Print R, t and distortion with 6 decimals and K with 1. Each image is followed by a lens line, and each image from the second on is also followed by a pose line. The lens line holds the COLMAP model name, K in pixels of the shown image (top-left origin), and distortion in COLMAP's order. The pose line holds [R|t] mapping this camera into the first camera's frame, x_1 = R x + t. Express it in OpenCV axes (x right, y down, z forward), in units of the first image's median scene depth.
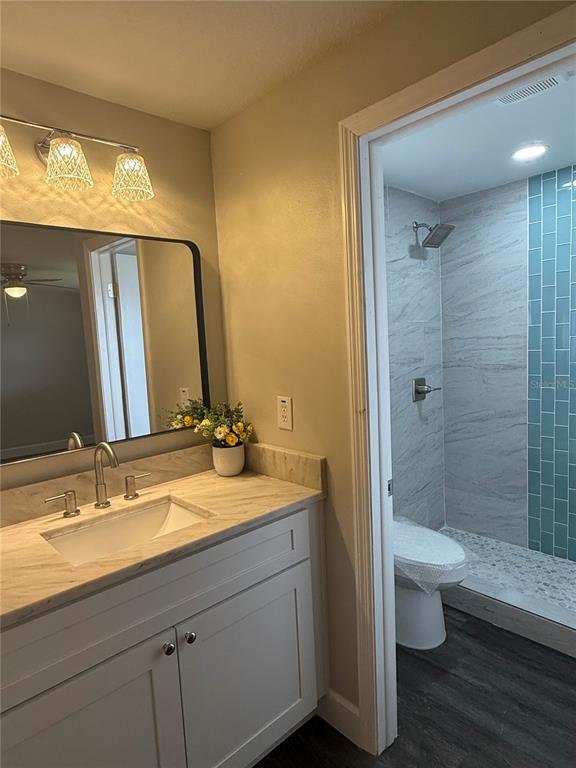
lens RADIAL K [[460.6, 0, 288.0], [0, 460.6, 384.0], [0, 0, 1]] dist [0.002543, 0.000952]
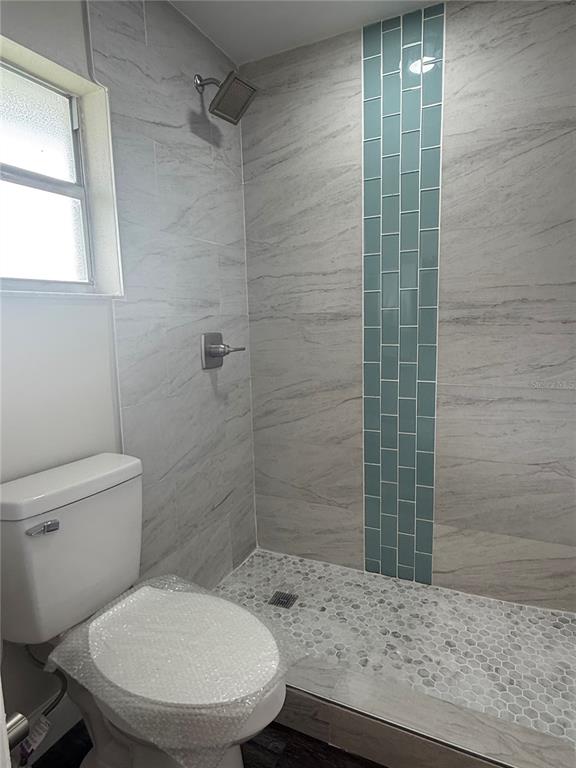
lens RADIAL K [[468.0, 0, 288.0], [0, 468.0, 384.0], [0, 0, 1]] dist [0.003259, 0.000802]
pose [[0.931149, -0.025799, 0.363726, 0.148676], [0.014706, 0.999339, 0.033235, 0.039089], [-0.364343, -0.025598, 0.930913, 0.365452]]
